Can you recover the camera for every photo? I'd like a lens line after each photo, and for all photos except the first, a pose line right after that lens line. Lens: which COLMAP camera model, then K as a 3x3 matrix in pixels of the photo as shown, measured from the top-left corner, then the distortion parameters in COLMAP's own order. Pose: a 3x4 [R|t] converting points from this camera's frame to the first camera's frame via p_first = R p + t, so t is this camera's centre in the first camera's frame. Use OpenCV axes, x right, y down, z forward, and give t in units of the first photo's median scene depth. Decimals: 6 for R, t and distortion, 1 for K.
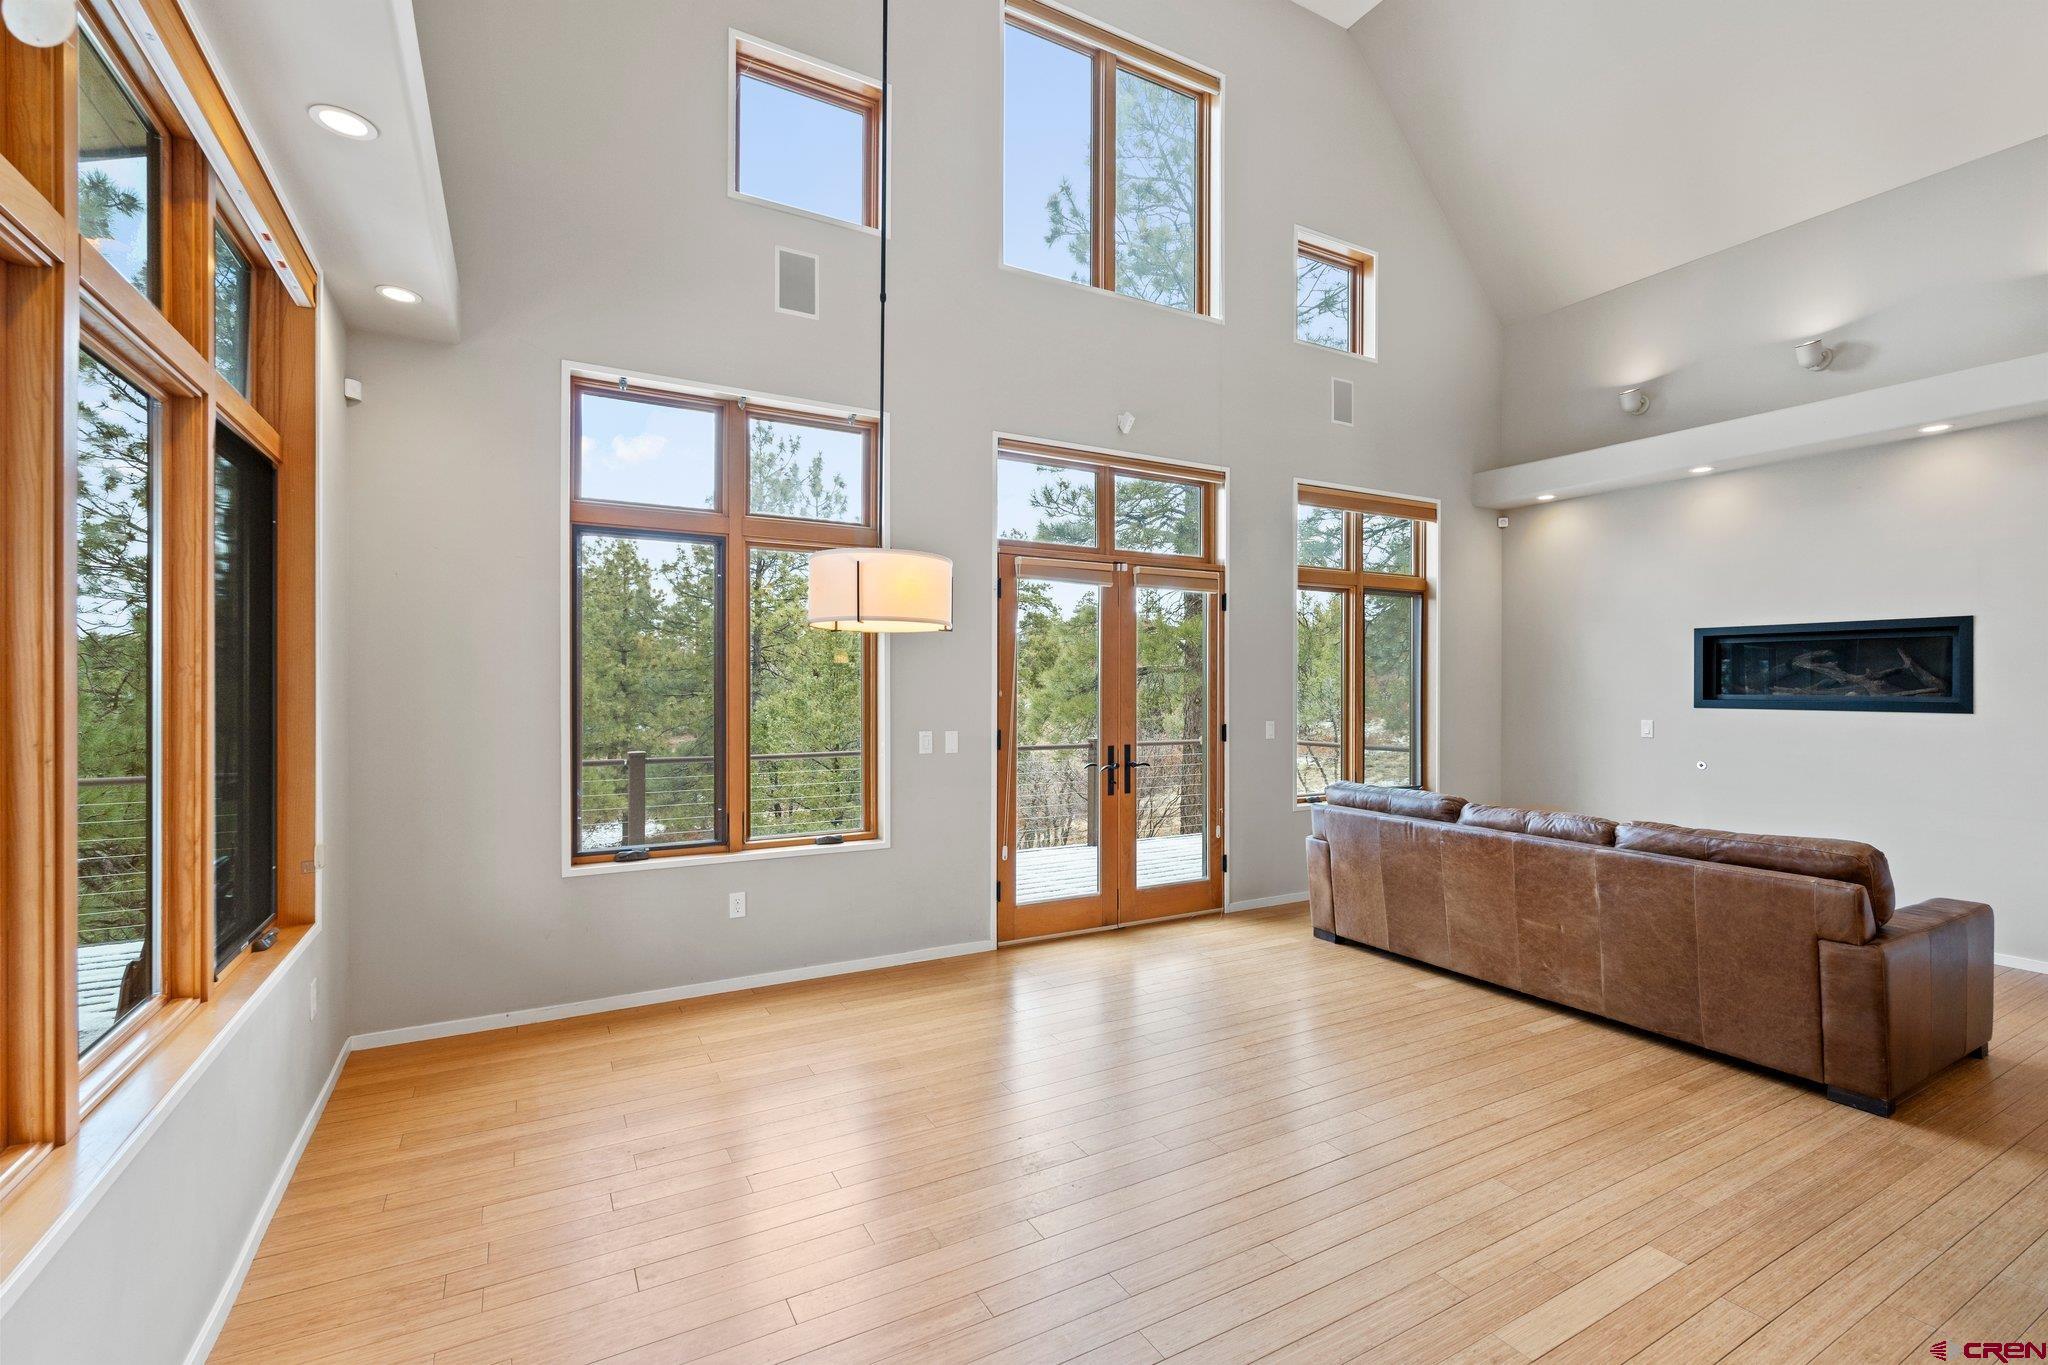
lens RADIAL K [[902.4, 0, 1027.1], [0, 902.4, 682.4], [0, 0, 1]] dist [-0.001076, -0.000509]
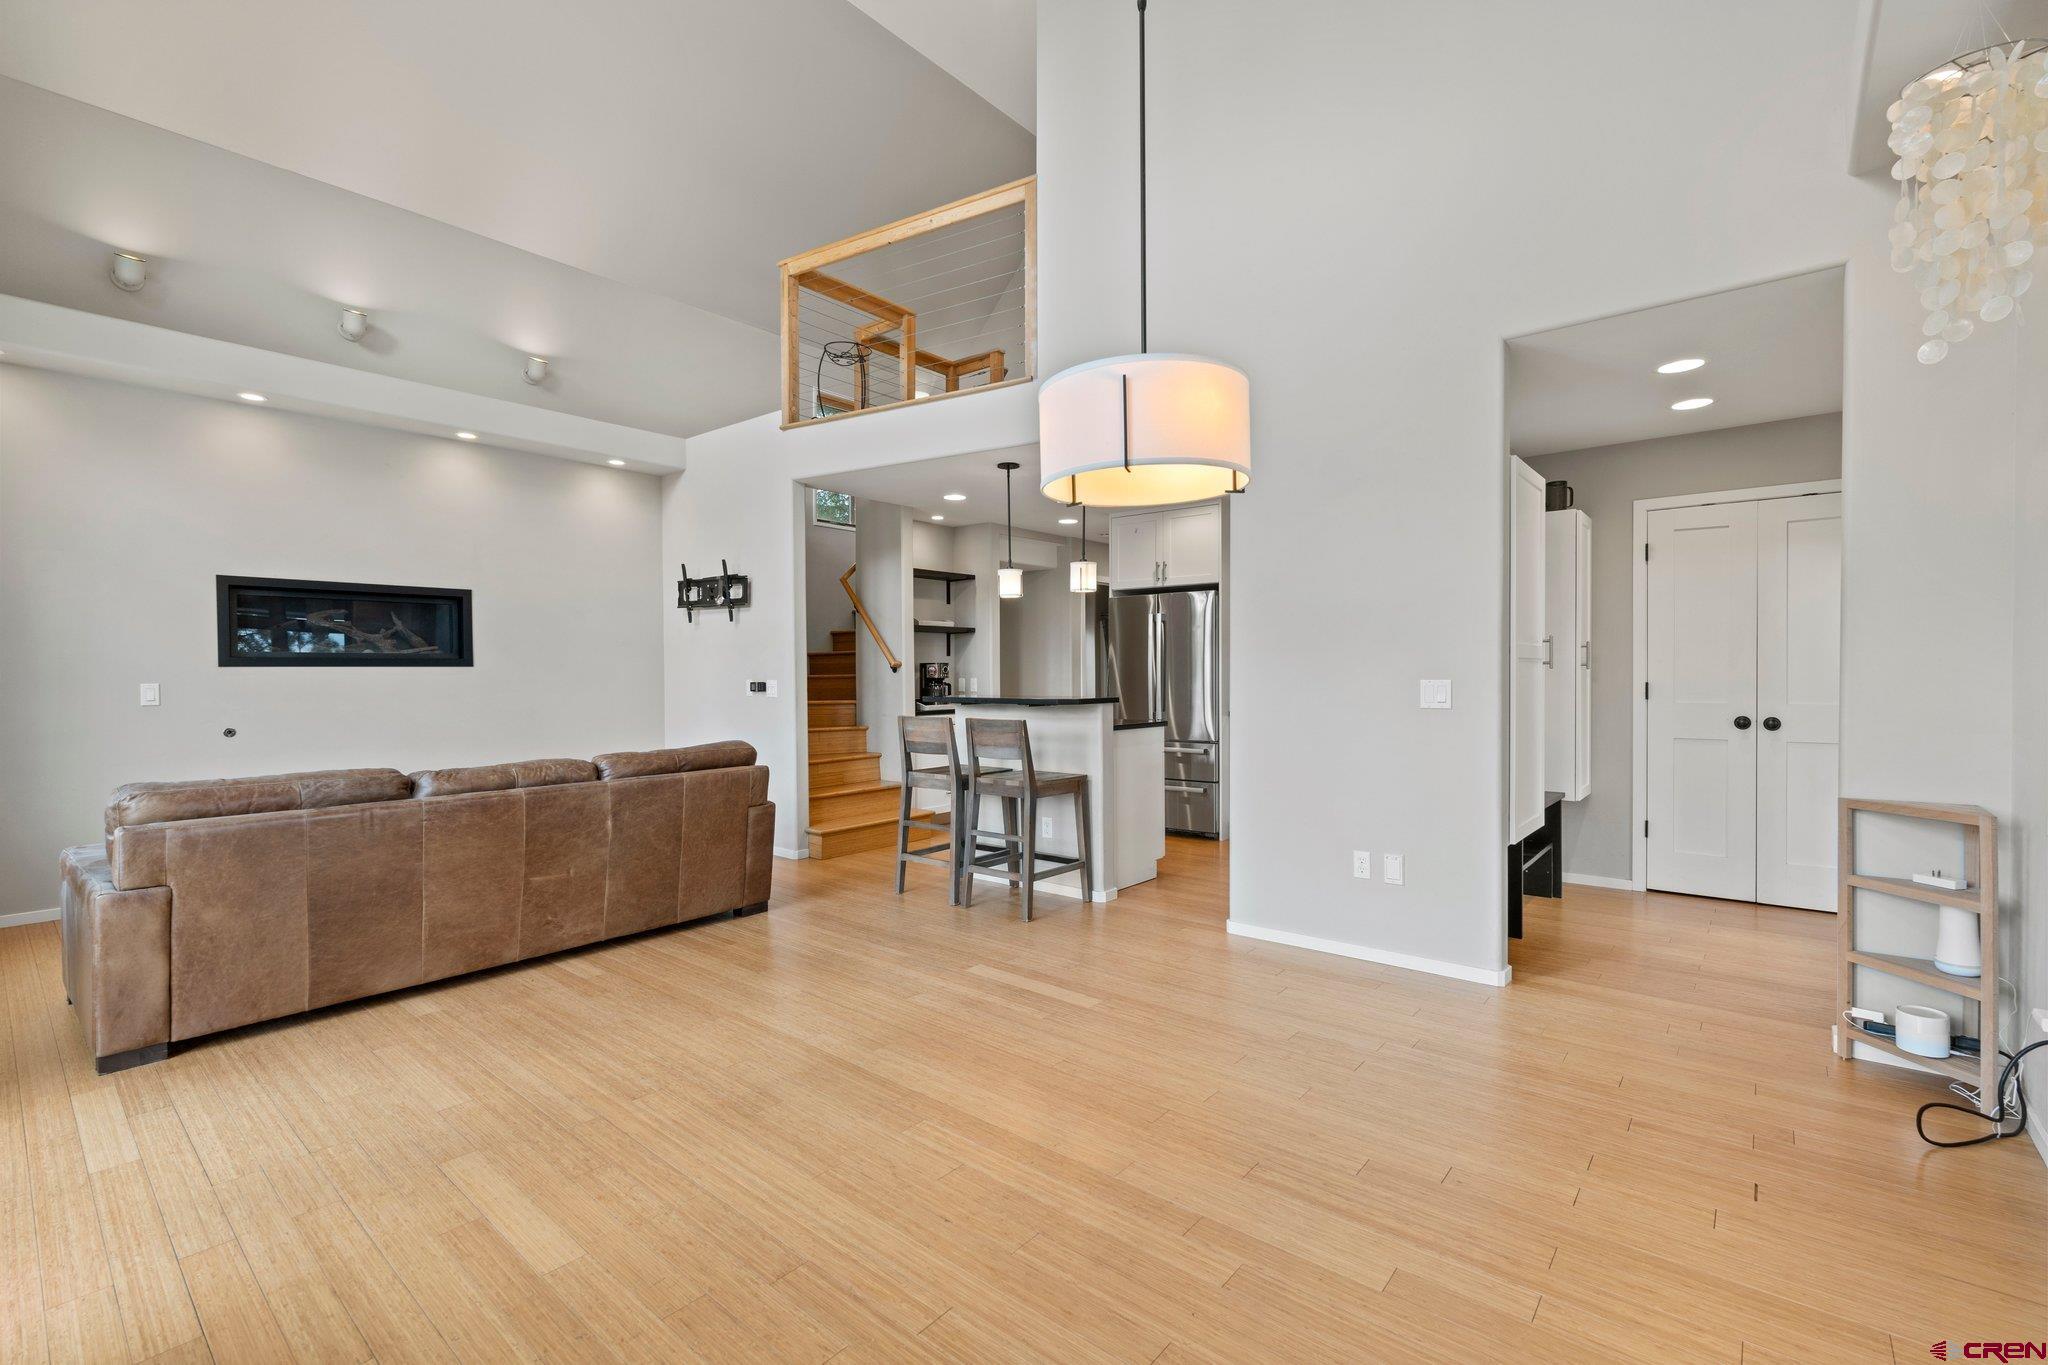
lens RADIAL K [[902.4, 0, 1021.3], [0, 902.4, 677.3], [0, 0, 1]] dist [-0.001076, -0.000509]
pose [[-0.361020, -0.006619, 0.932535, -0.496811], [0.003314, 0.999959, 0.008380, 0.048567], [-0.932552, 0.006116, -0.360983, 0.859391]]
